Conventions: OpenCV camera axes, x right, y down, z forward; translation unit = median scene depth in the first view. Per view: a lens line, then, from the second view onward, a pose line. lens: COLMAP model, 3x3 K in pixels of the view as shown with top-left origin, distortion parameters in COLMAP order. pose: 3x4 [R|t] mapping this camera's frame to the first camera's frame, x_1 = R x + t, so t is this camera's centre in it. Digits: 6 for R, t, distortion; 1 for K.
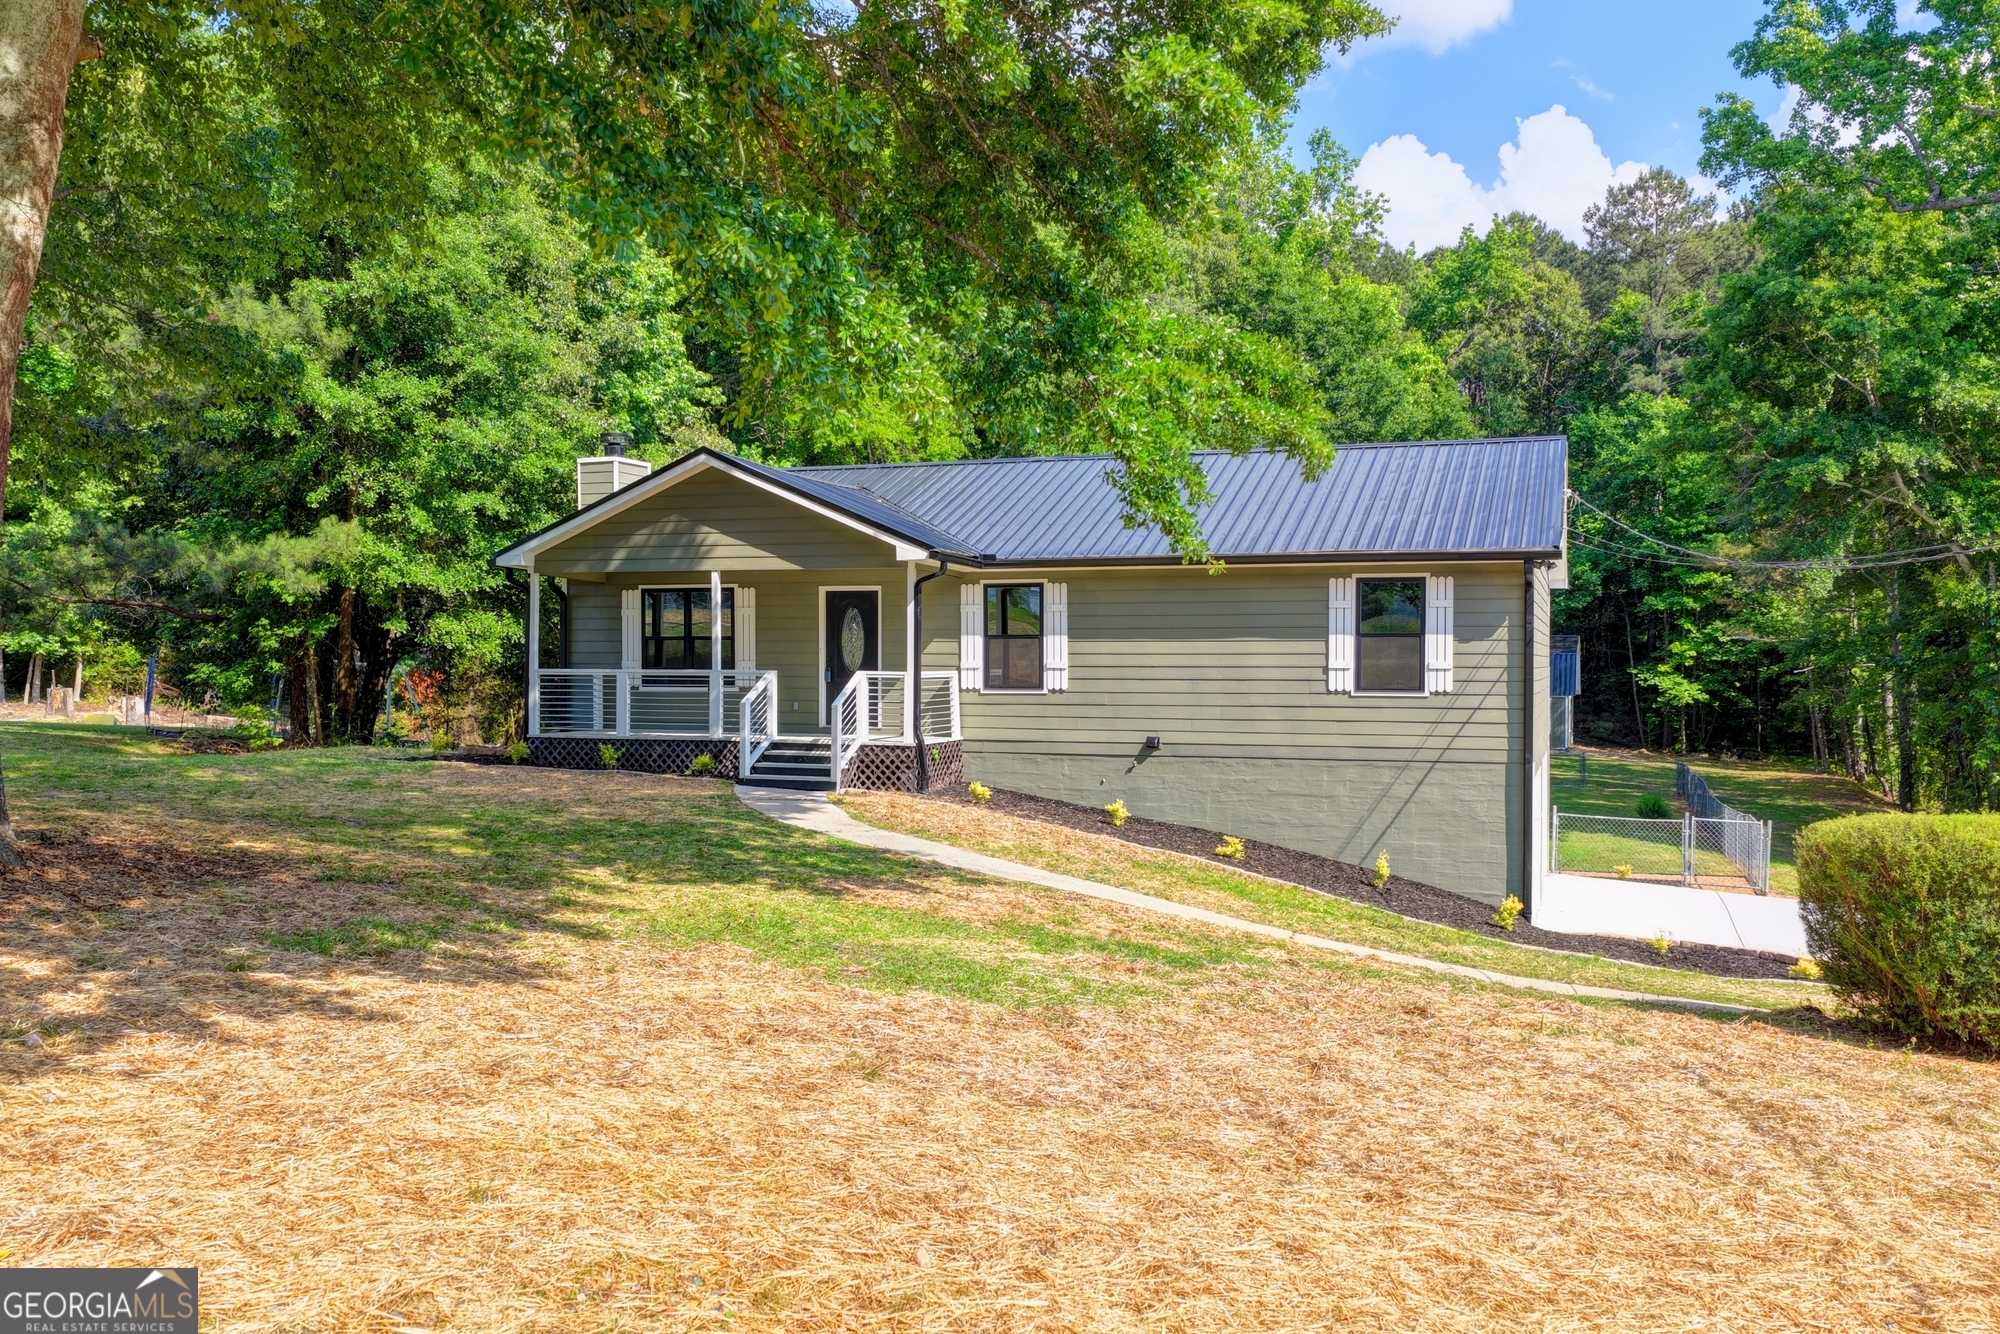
lens RADIAL K [[1663.2, 0, 1008.4], [0, 1663.2, 678.3], [0, 0, 1]] dist [-0.003537, 0.006133]
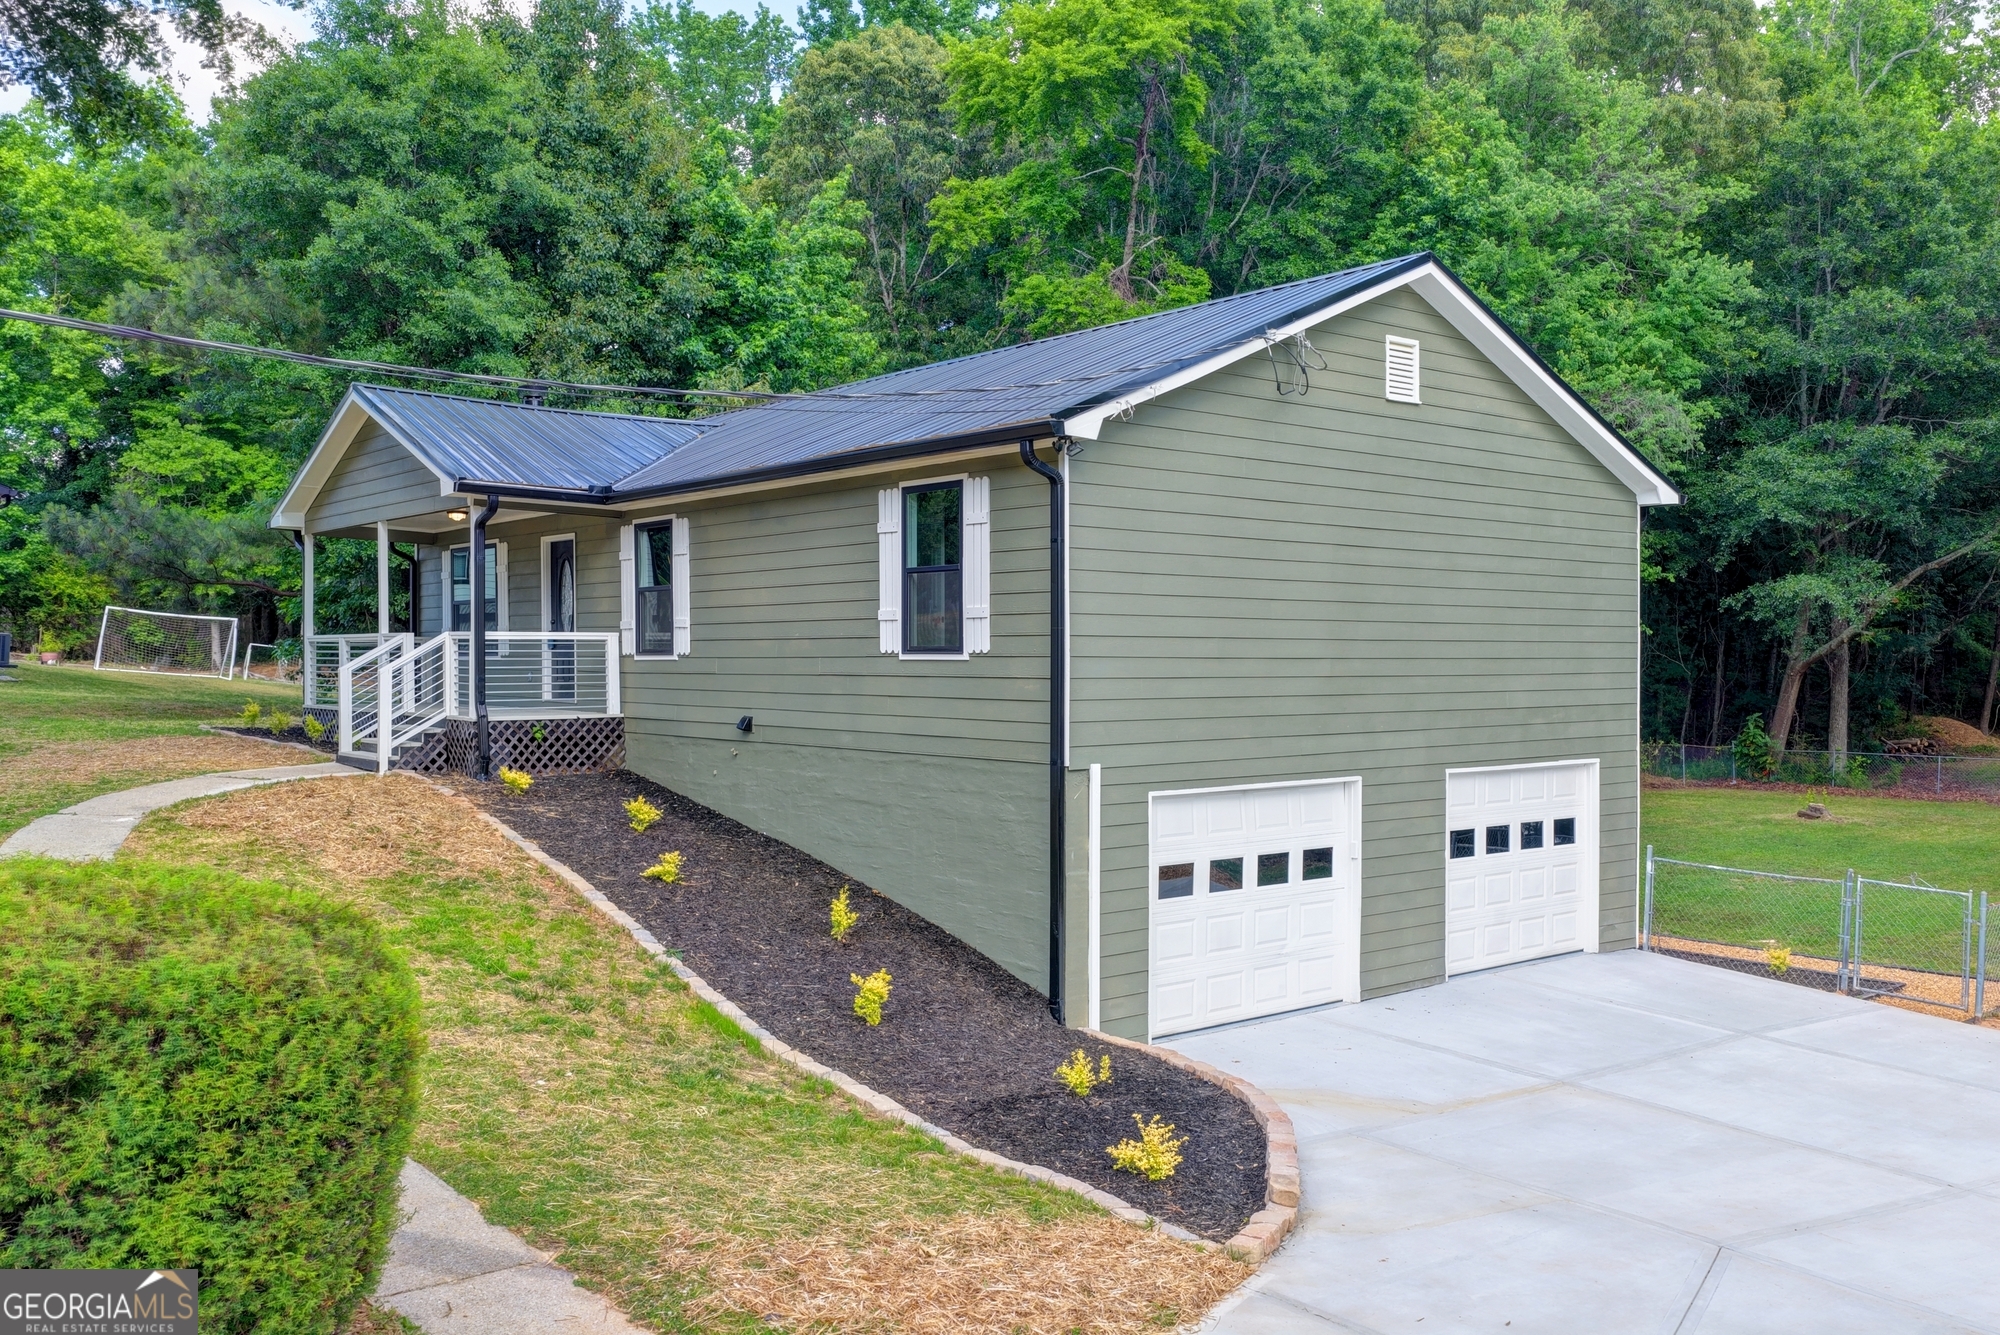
lens RADIAL K [[1663.2, 0, 1008.4], [0, 1663.2, 678.8], [0, 0, 1]] dist [-0.003537, 0.006133]
pose [[0.853429, 0.004927, -0.521186, 0.563706], [-0.003780, 0.999988, 0.003262, 0.014952], [0.521195, -0.000814, 0.853437, 0.408896]]
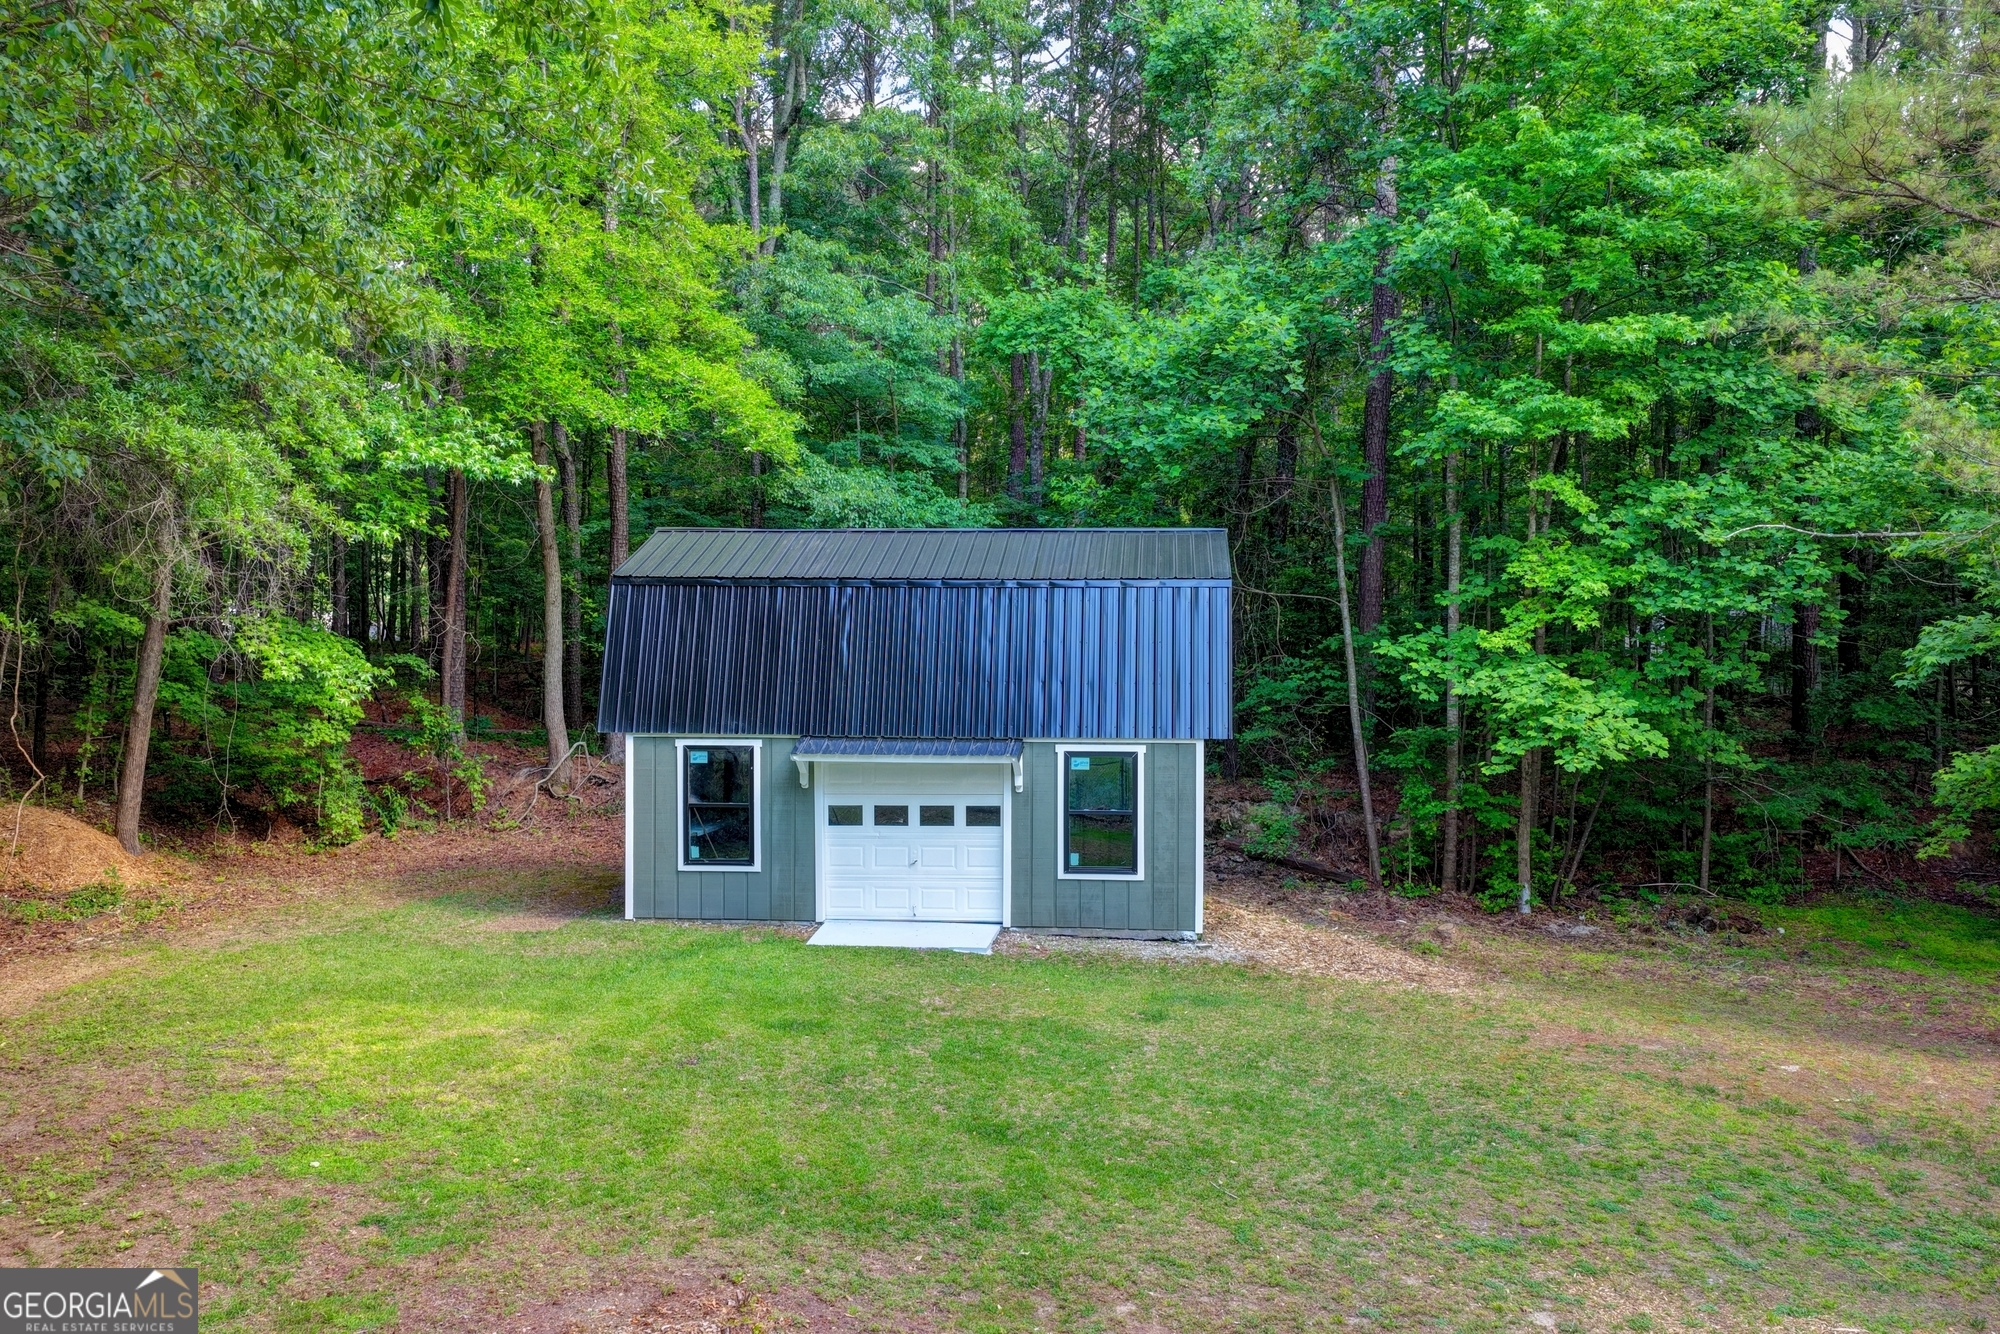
lens RADIAL K [[1663.2, 0, 1008.4], [0, 1663.2, 678.3], [0, 0, 1]] dist [-0.003537, 0.006133]
pose [[0.958669, 0.001279, 0.284522, 0.739040], [0.001101, 0.999966, -0.008204, 0.010361], [-0.284523, 0.008178, 0.958634, 2.417441]]
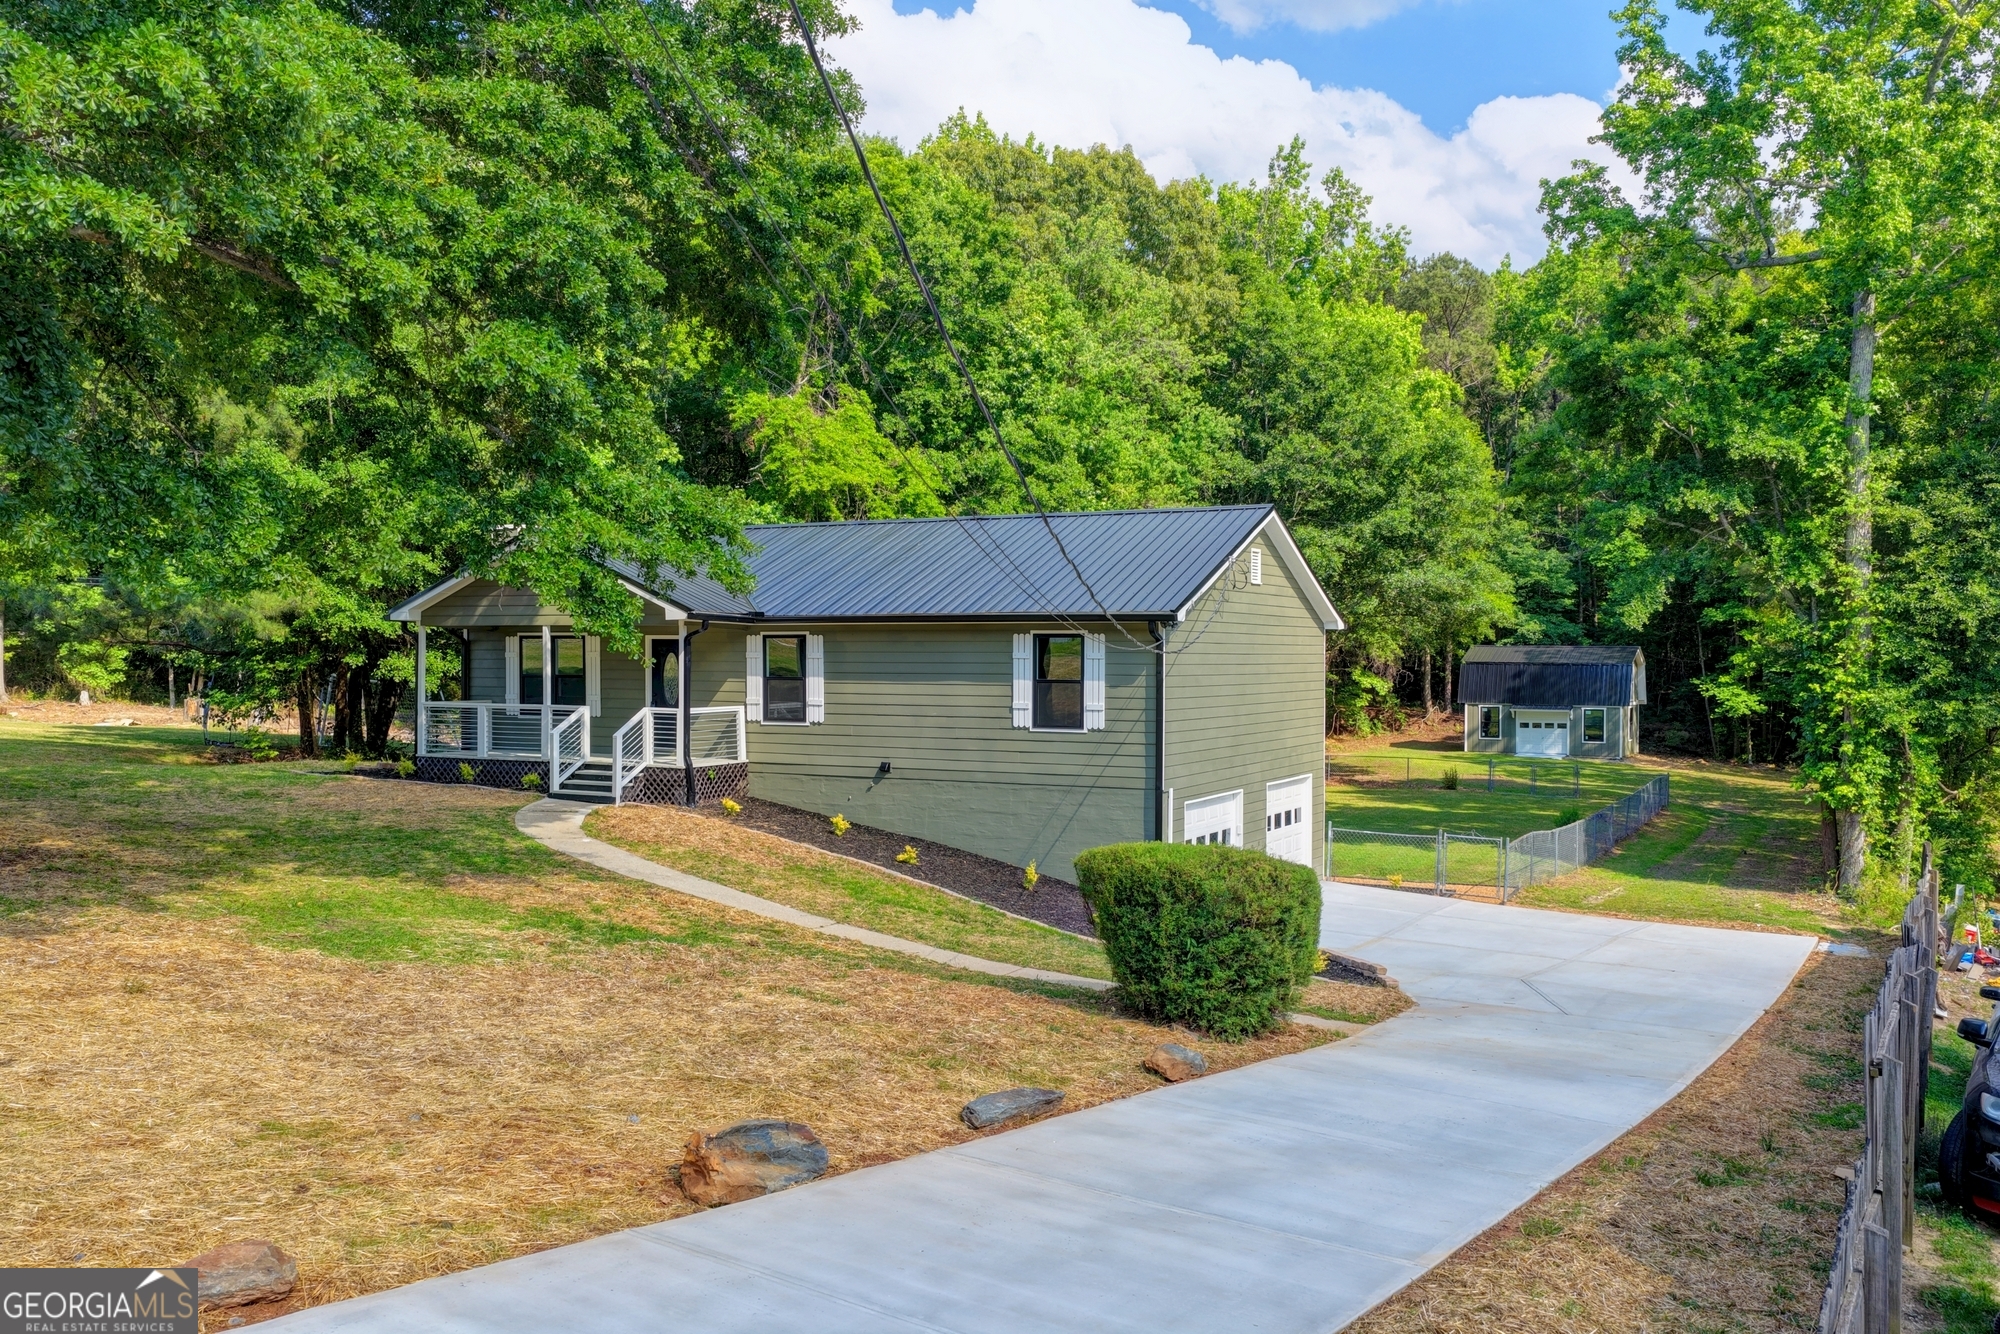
lens RADIAL K [[1663.2, 0, 1008.4], [0, 1663.2, 678.3], [0, 0, 1]] dist [-0.003537, 0.006133]
pose [[0.990600, 0.003821, -0.136738, 0.332701], [-0.003279, 0.999986, 0.004188, -0.030695], [0.136752, -0.003700, 0.990598, -0.185643]]
